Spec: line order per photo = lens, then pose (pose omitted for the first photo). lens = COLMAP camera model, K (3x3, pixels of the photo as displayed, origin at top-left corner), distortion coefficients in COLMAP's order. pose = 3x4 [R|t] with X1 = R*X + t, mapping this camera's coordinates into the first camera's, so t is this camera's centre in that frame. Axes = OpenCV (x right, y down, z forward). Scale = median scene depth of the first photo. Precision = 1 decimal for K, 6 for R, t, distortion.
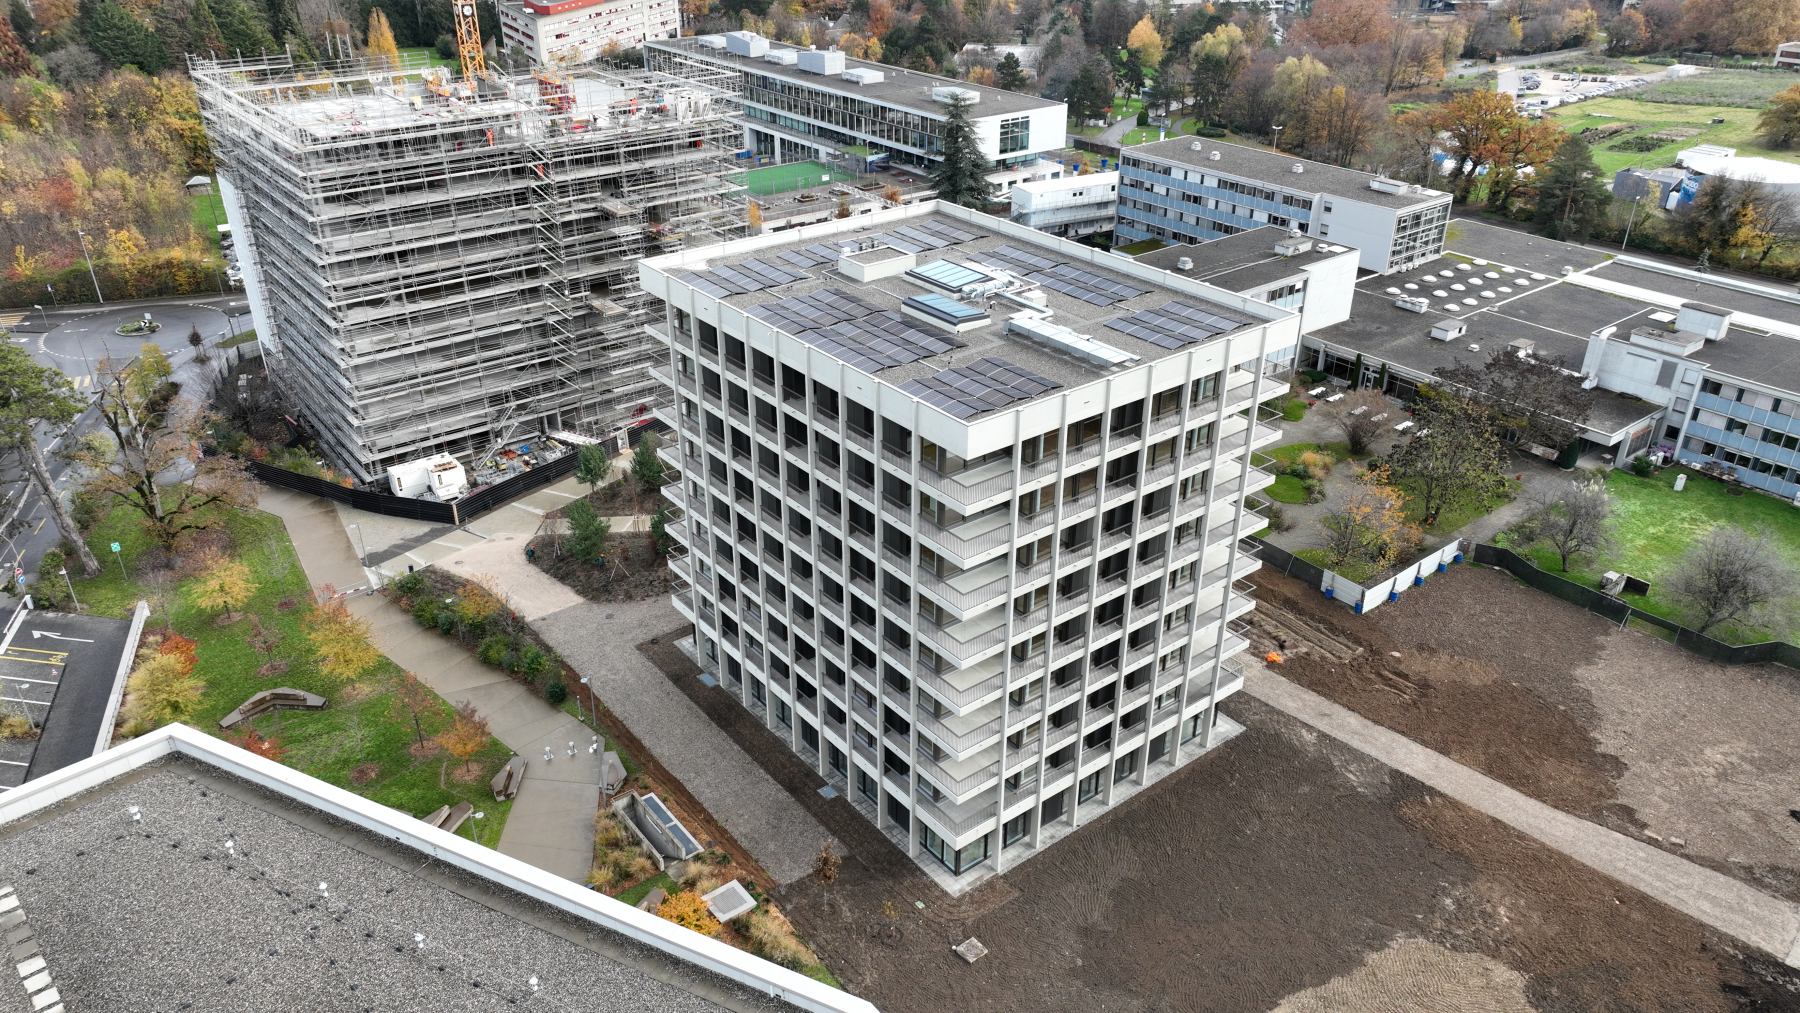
lens RADIAL K [[1266.2, 0, 895.9], [0, 1266.2, 510.8], [0, 0, 1]] dist [-0.004298, 0.026409]
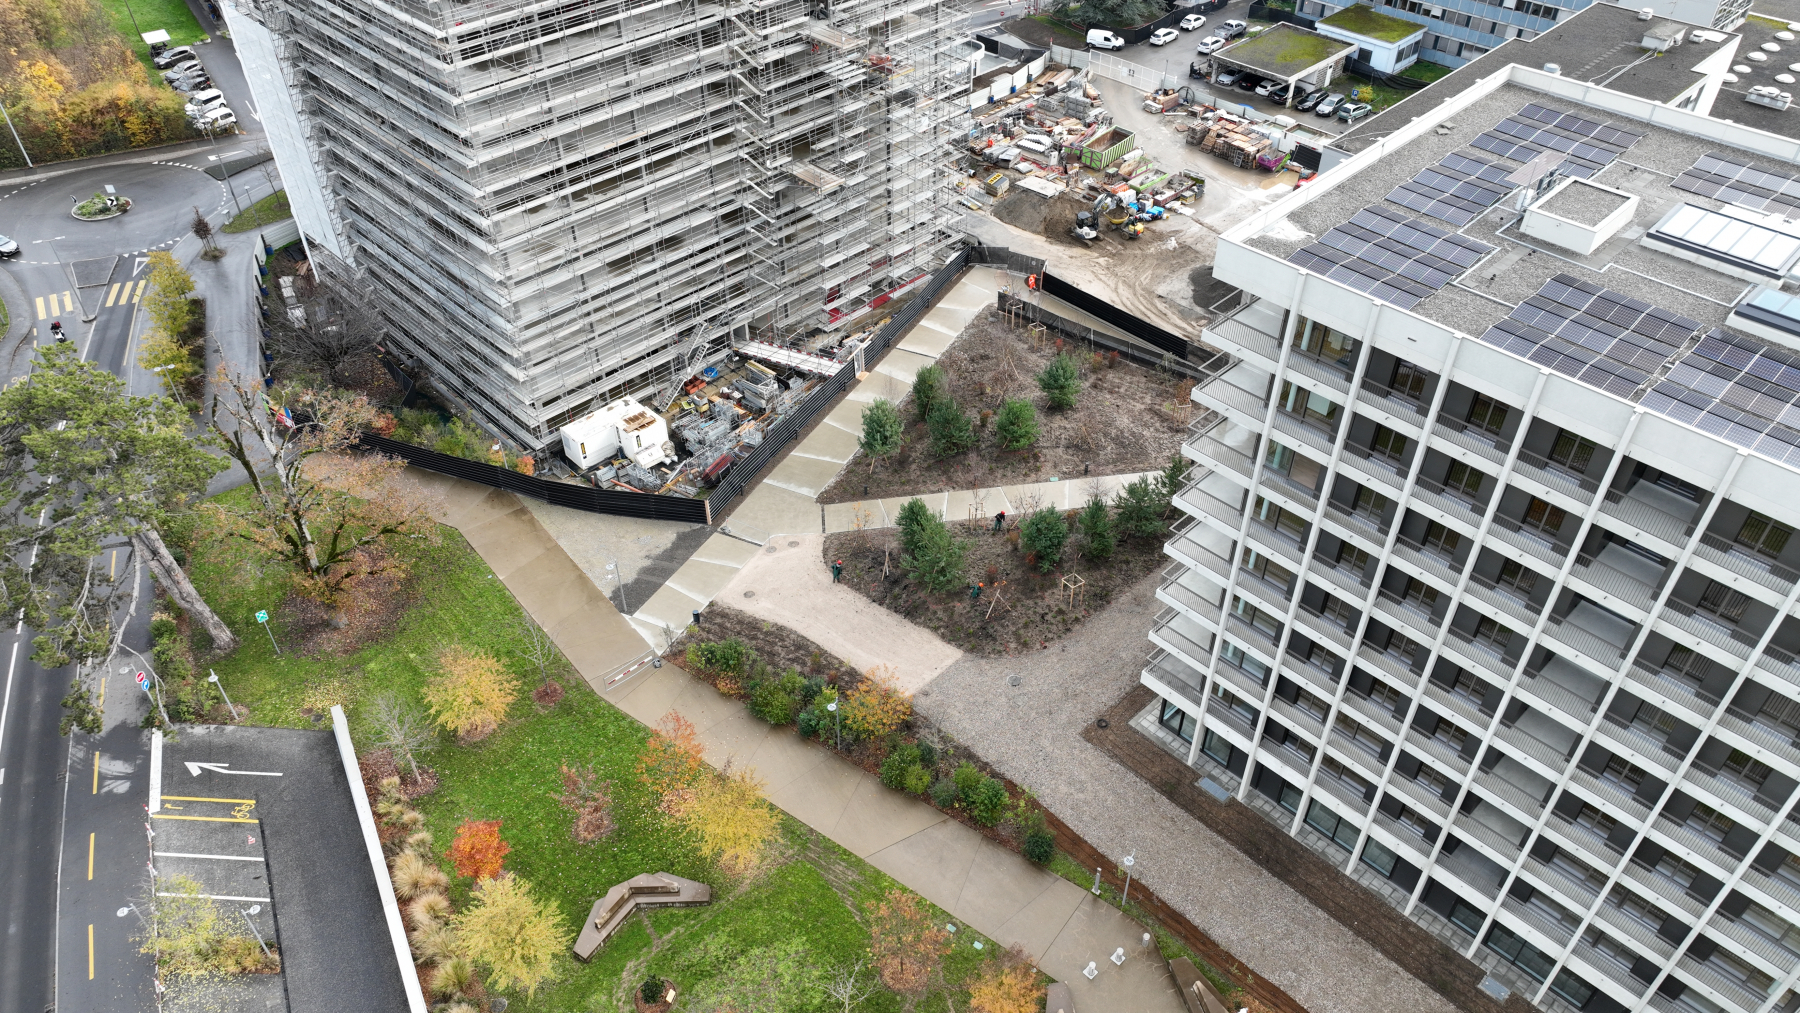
lens RADIAL K [[1260.5, 0, 898.4], [0, 1260.5, 518.7], [0, 0, 1]] dist [0.003999, 0.004710]
pose [[0.993553, -0.076787, 0.083408, -0.267912], [0.056580, 0.973375, 0.222125, -0.133337], [-0.098244, -0.215973, 0.971444, 0.251279]]
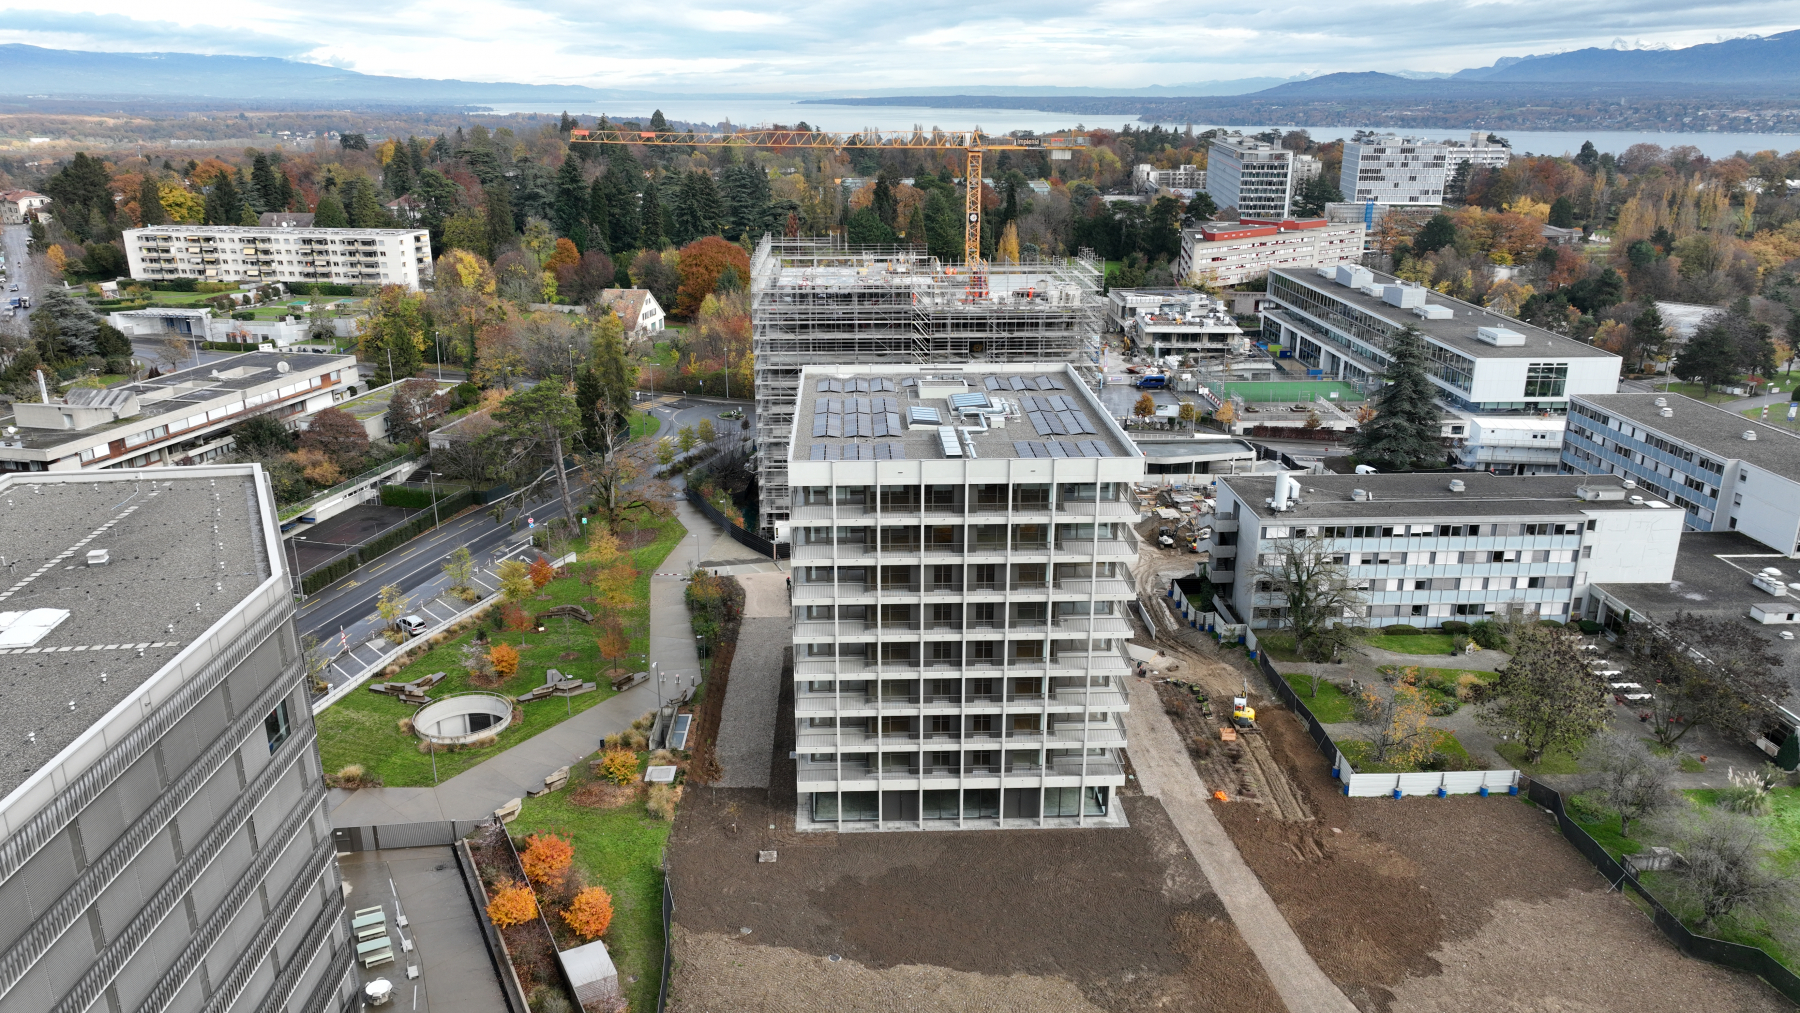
lens RADIAL K [[1266.2, 0, 895.9], [0, 1266.2, 510.8], [0, 0, 1]] dist [-0.004298, 0.026409]
pose [[0.812240, 0.184192, -0.553479, 0.457887], [-0.275695, 0.957393, -0.085976, 0.037648], [0.514061, 0.222424, 0.828413, -0.073601]]
